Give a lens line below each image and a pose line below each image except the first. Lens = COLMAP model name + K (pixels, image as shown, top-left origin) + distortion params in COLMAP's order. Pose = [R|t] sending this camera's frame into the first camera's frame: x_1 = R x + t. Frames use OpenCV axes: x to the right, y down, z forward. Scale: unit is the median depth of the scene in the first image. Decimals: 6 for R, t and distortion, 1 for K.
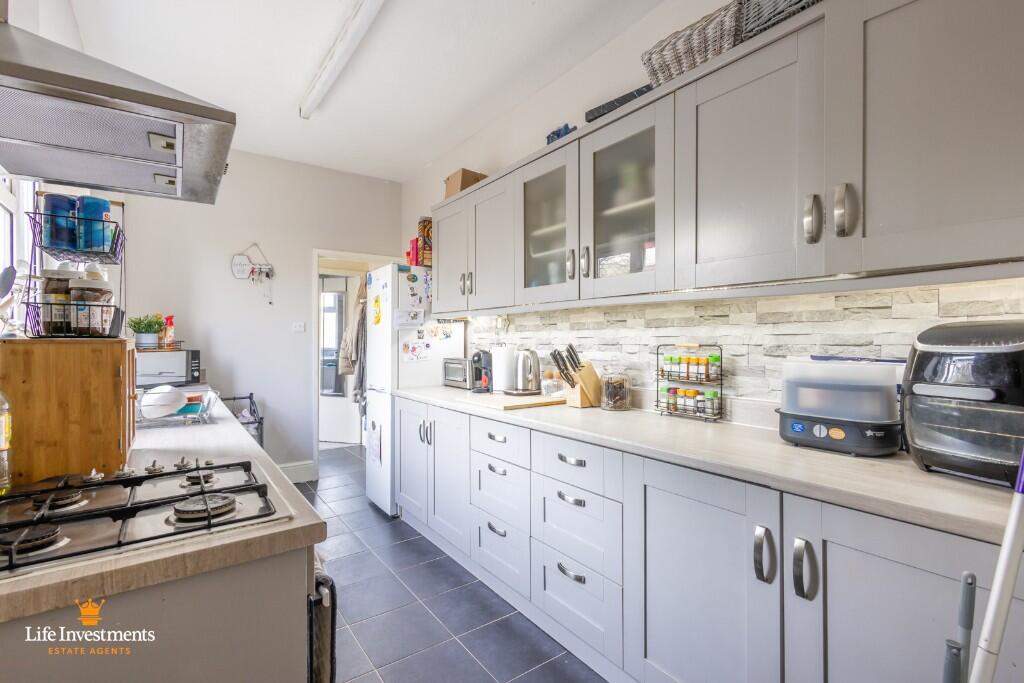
lens RADIAL K [[481.3, 0, 512.0], [0, 481.3, 341.5], [0, 0, 1]] dist [-0.001102, 0.000030]
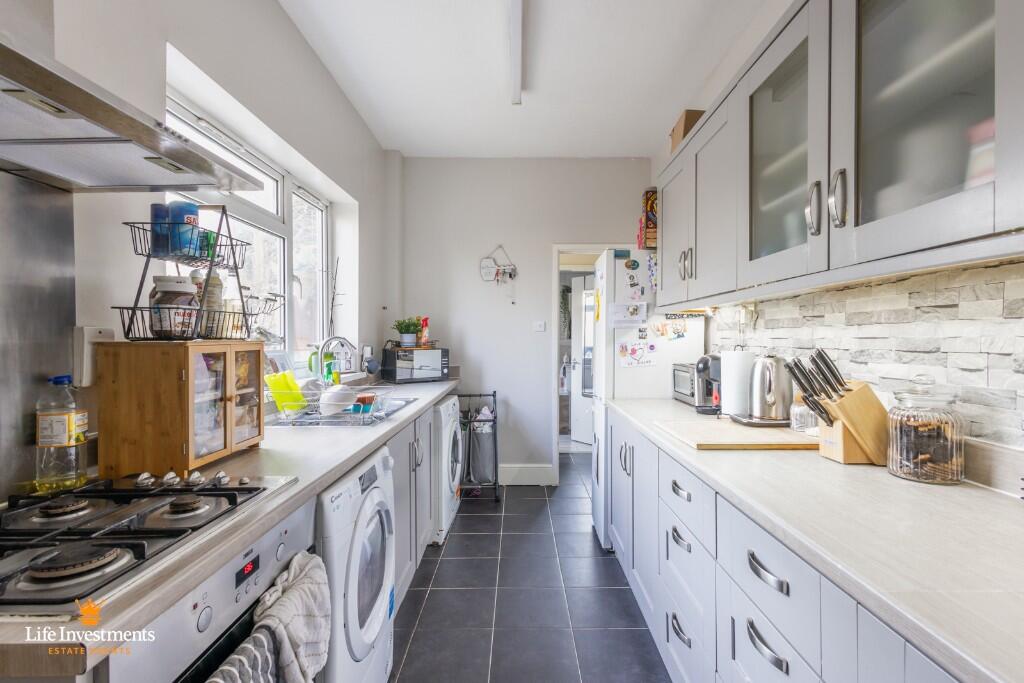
lens RADIAL K [[481.8, 0, 512.0], [0, 481.8, 341.5], [0, 0, 1]] dist [0.002745, 0.000617]
pose [[0.808558, 0.004645, -0.588398, 0.135002], [-0.002624, 0.999987, 0.004288, -0.005036], [0.588410, -0.001923, 0.808560, 0.267109]]
